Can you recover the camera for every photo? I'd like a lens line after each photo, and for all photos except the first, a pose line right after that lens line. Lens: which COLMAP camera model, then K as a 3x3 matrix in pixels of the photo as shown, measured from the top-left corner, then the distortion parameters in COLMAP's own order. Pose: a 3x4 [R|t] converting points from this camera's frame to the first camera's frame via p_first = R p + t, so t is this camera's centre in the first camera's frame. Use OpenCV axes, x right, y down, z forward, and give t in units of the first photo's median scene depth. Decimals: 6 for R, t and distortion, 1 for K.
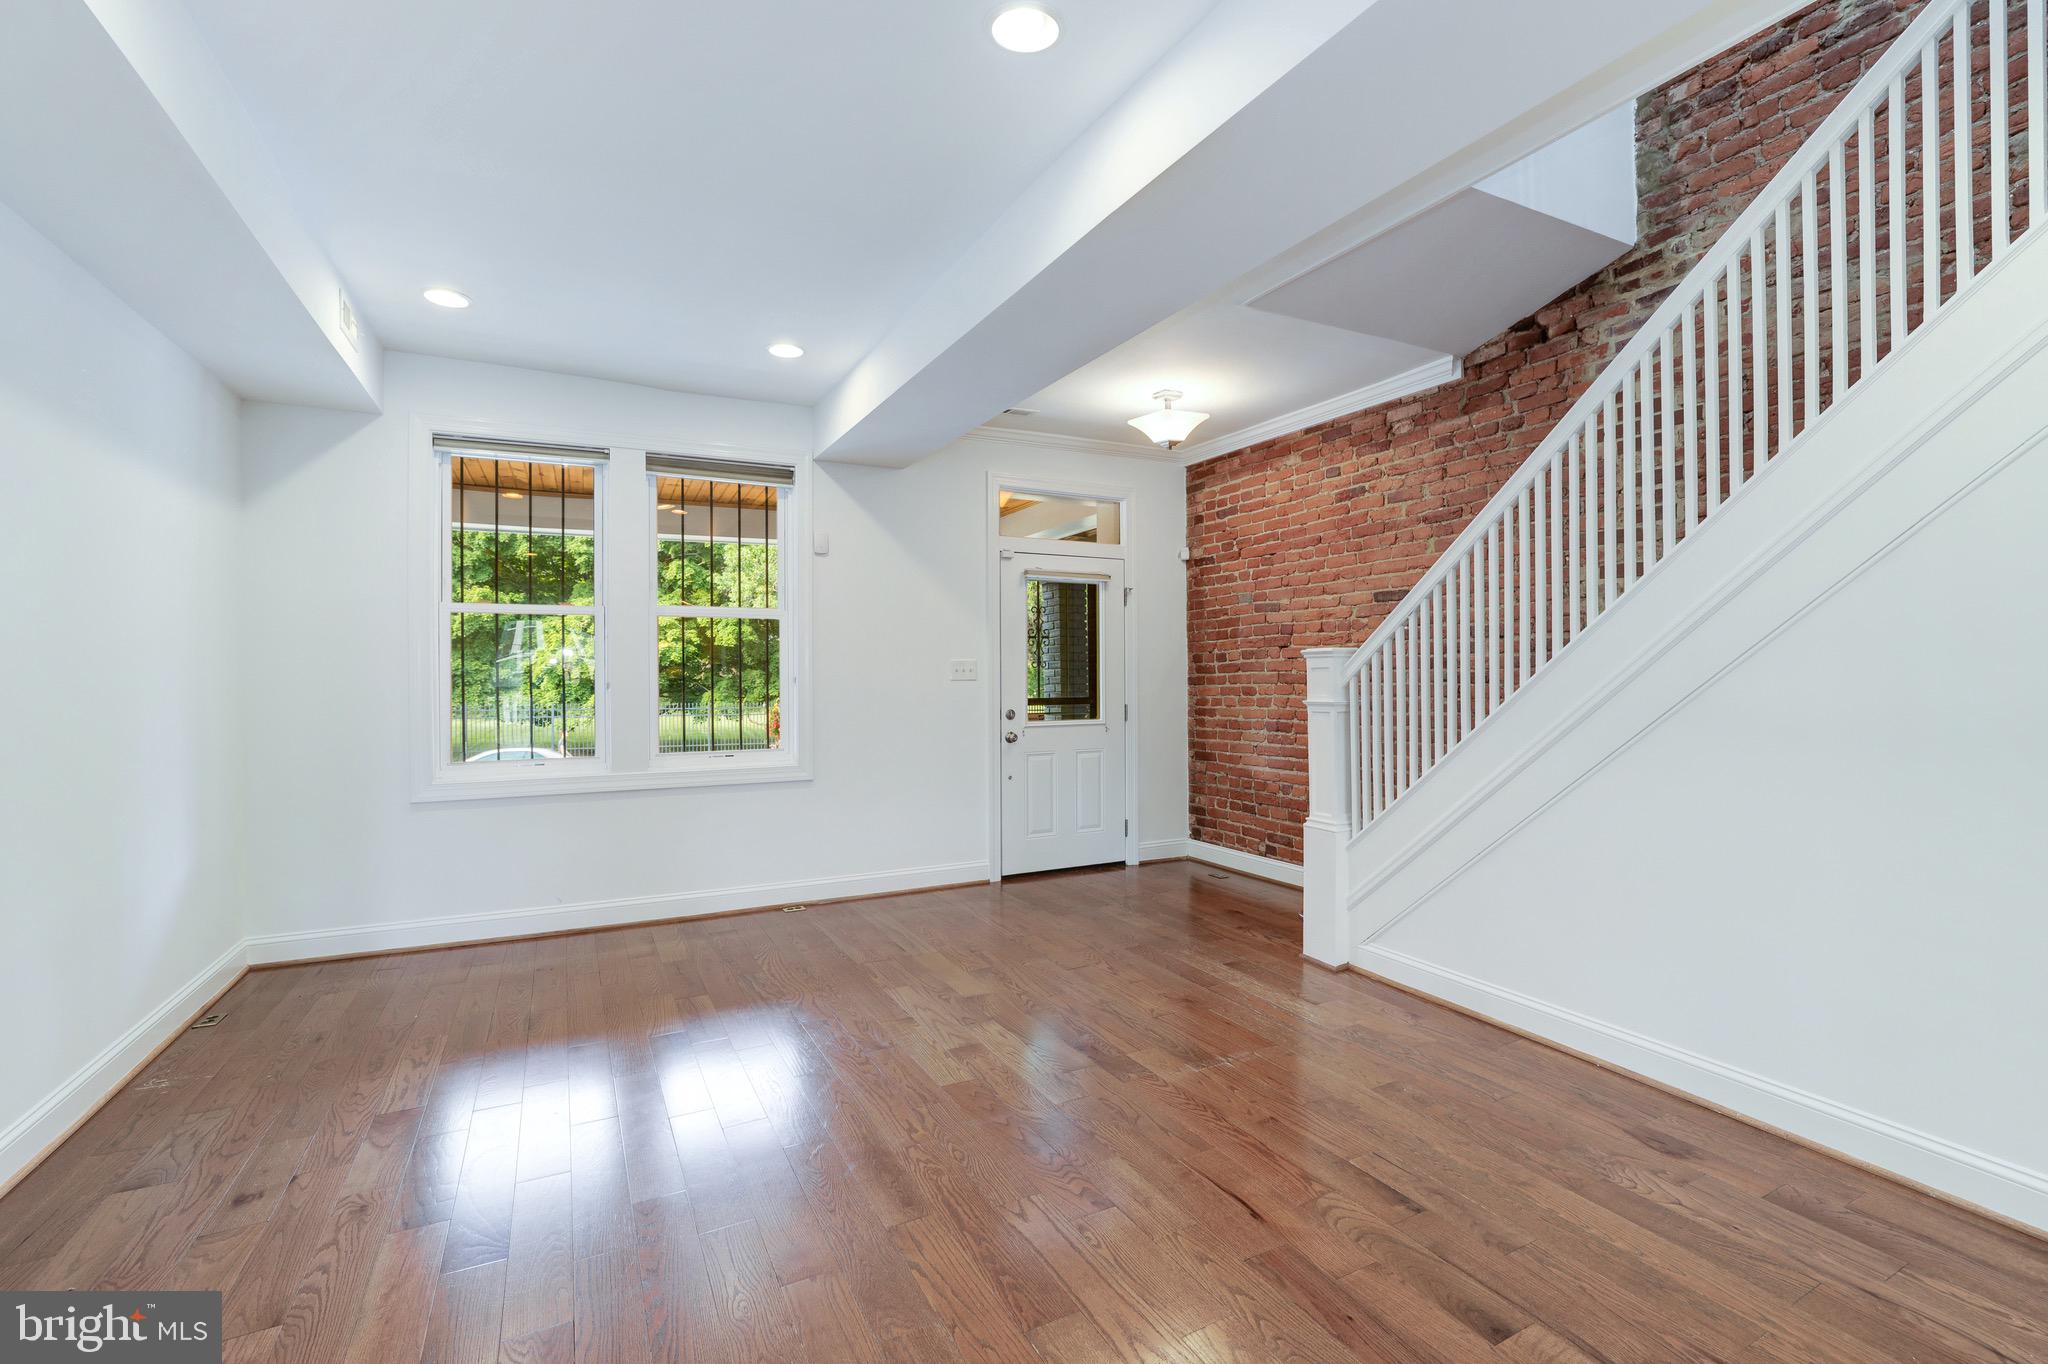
lens RADIAL K [[888.2, 0, 1027.2], [0, 888.2, 675.8], [0, 0, 1]] dist [-0.042990, 0.015199]
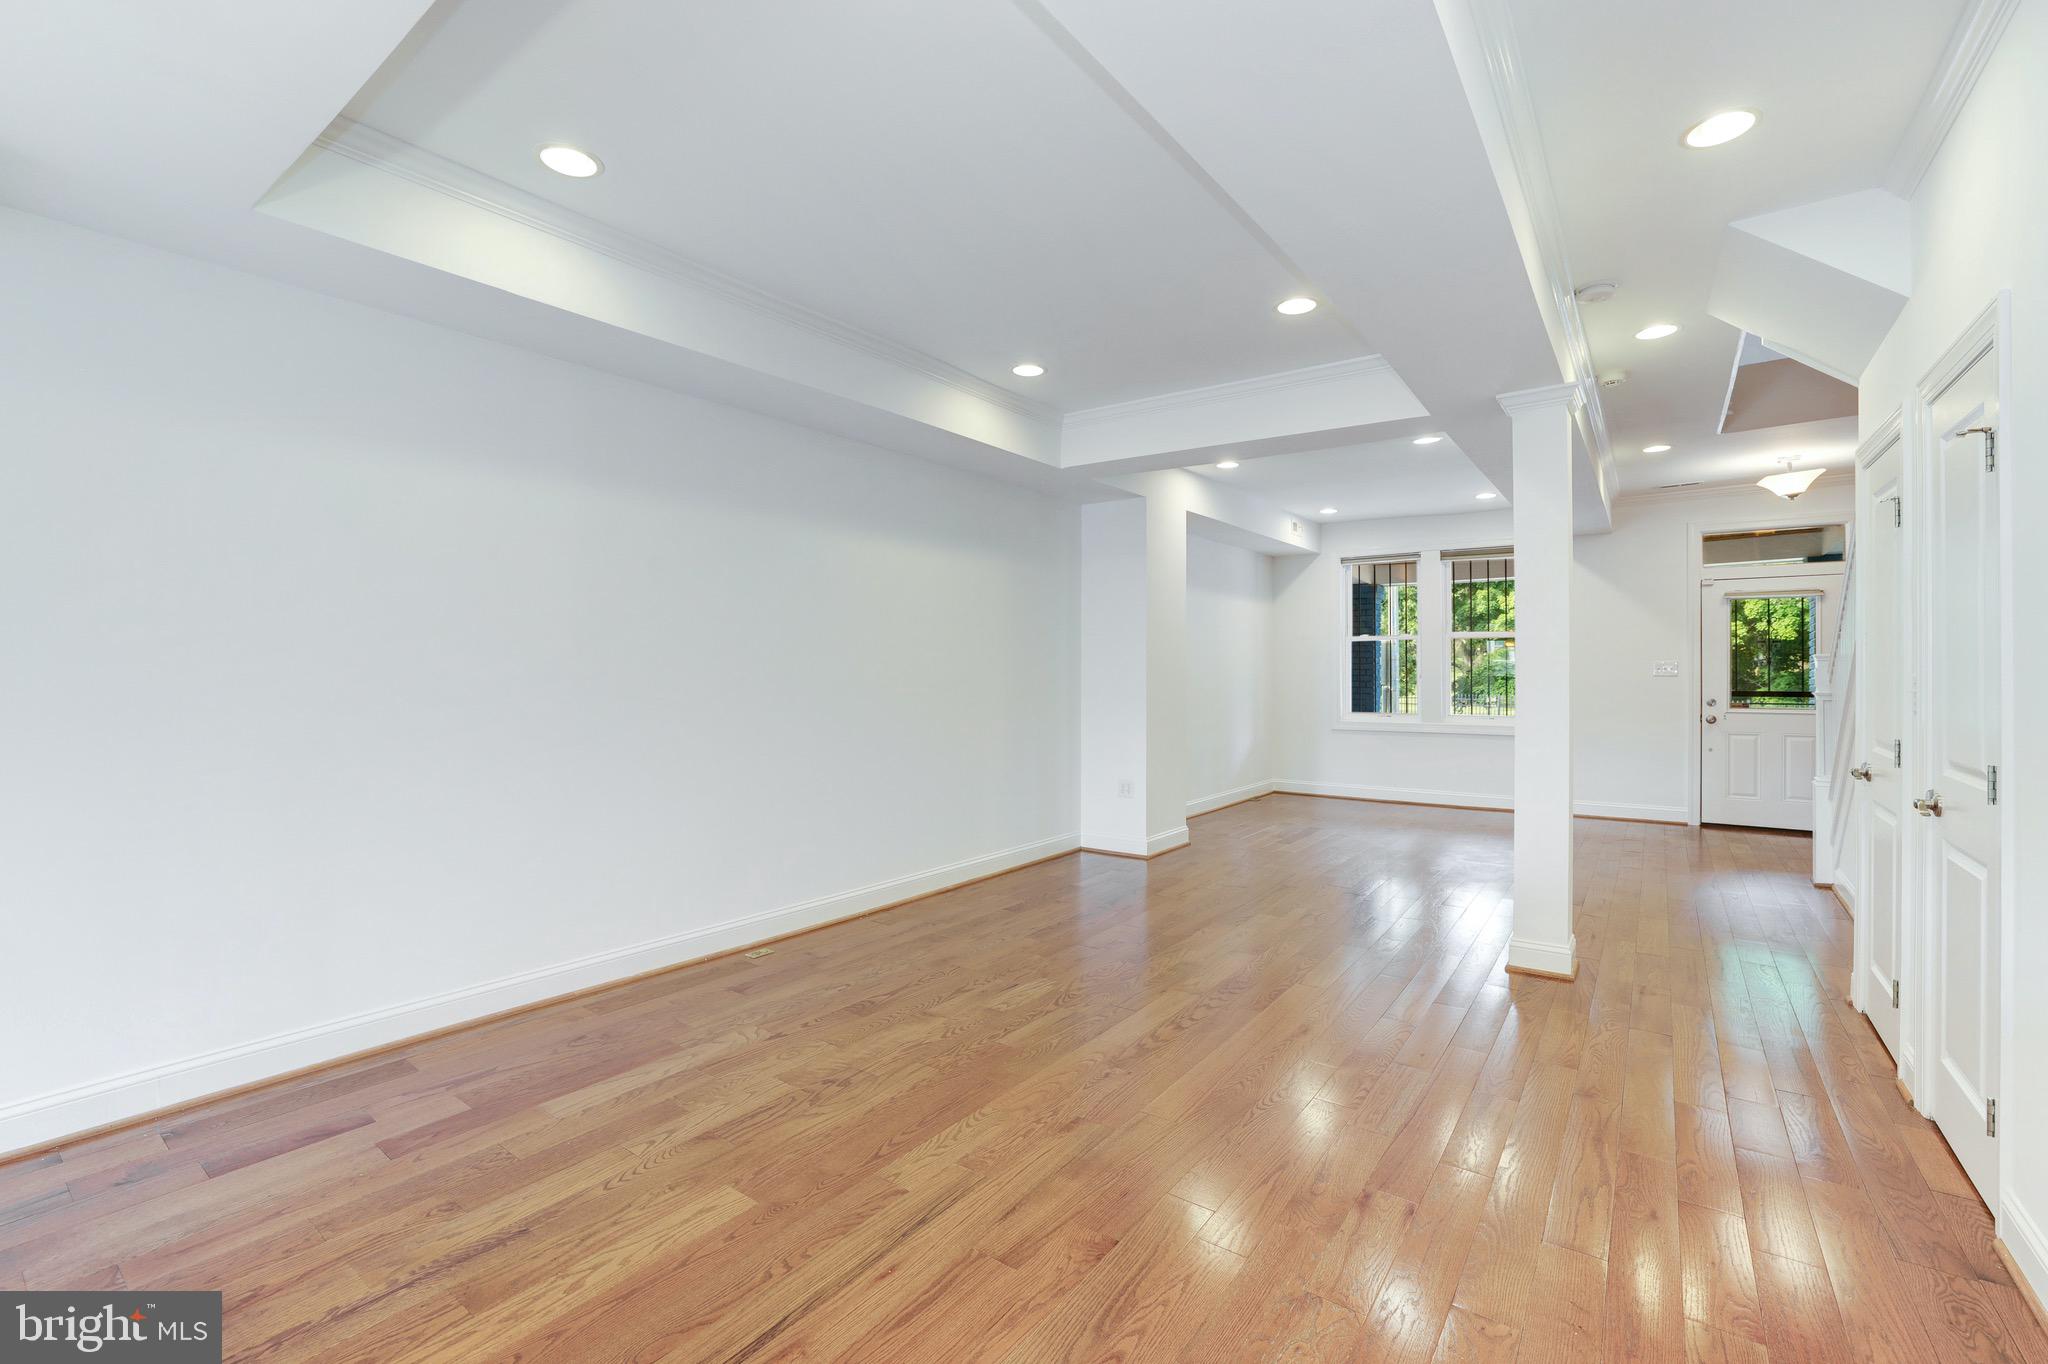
lens RADIAL K [[888.2, 0, 1030.1], [0, 888.2, 669.5], [0, 0, 1]] dist [-0.042990, 0.015199]
pose [[0.440409, 0.002273, -0.897794, 0.755472], [-0.005214, 0.999986, -0.000026, -0.000424], [0.897782, 0.004693, 0.440415, -0.524269]]
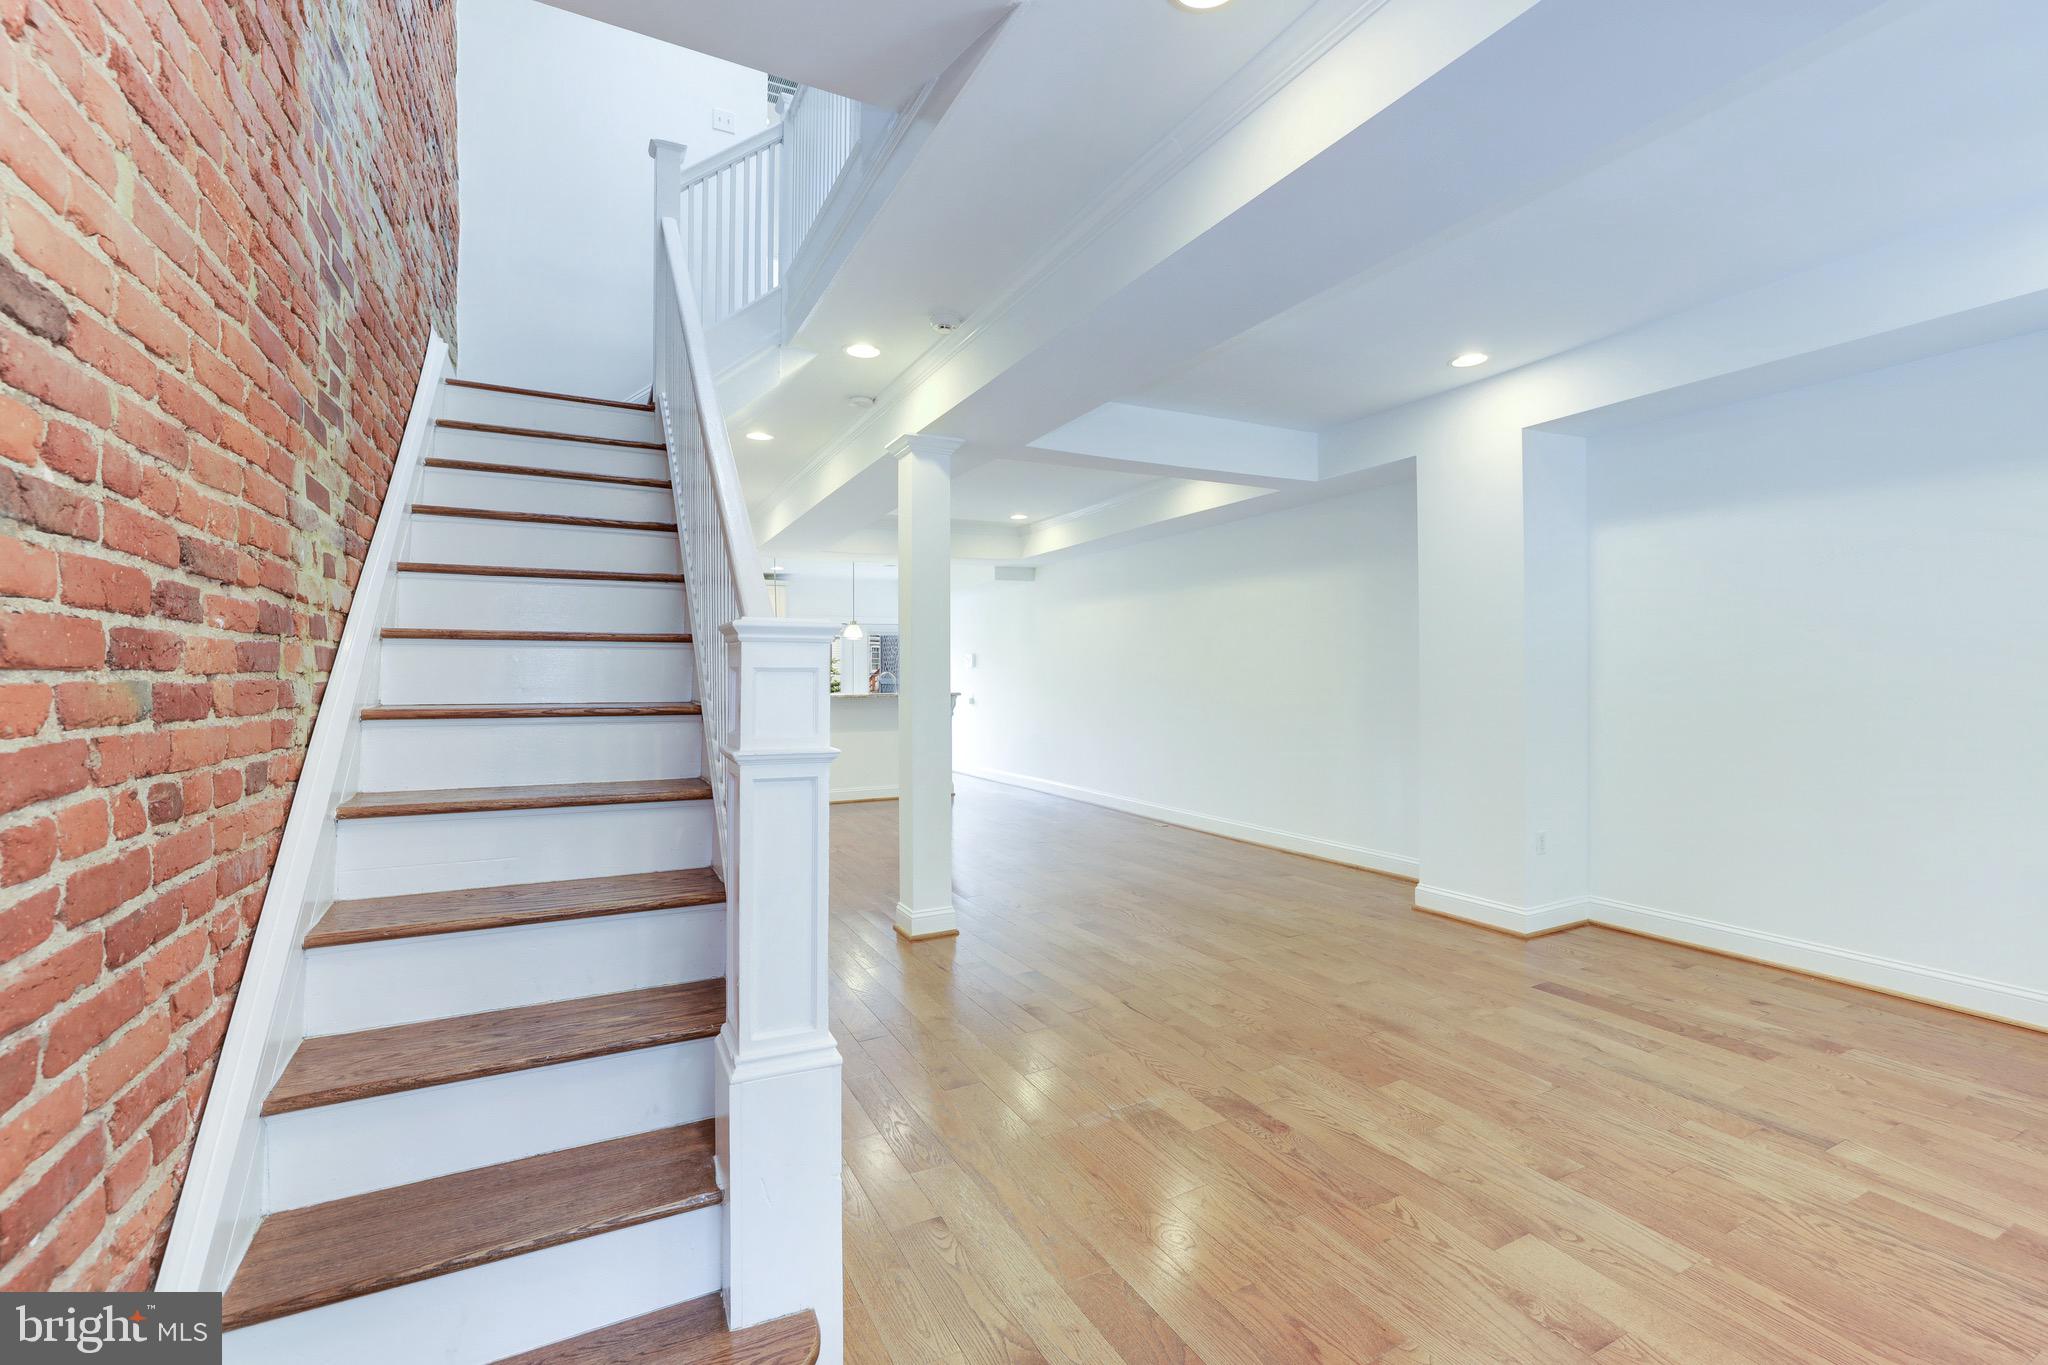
lens RADIAL K [[888.2, 0, 1026.3], [0, 888.2, 676.0], [0, 0, 1]] dist [-0.042990, 0.015199]
pose [[-0.999920, 0.010271, 0.007349, 0.172415], [0.010285, 0.999945, 0.001907, -0.004192], [-0.007329, 0.001982, -0.999971, 1.072862]]
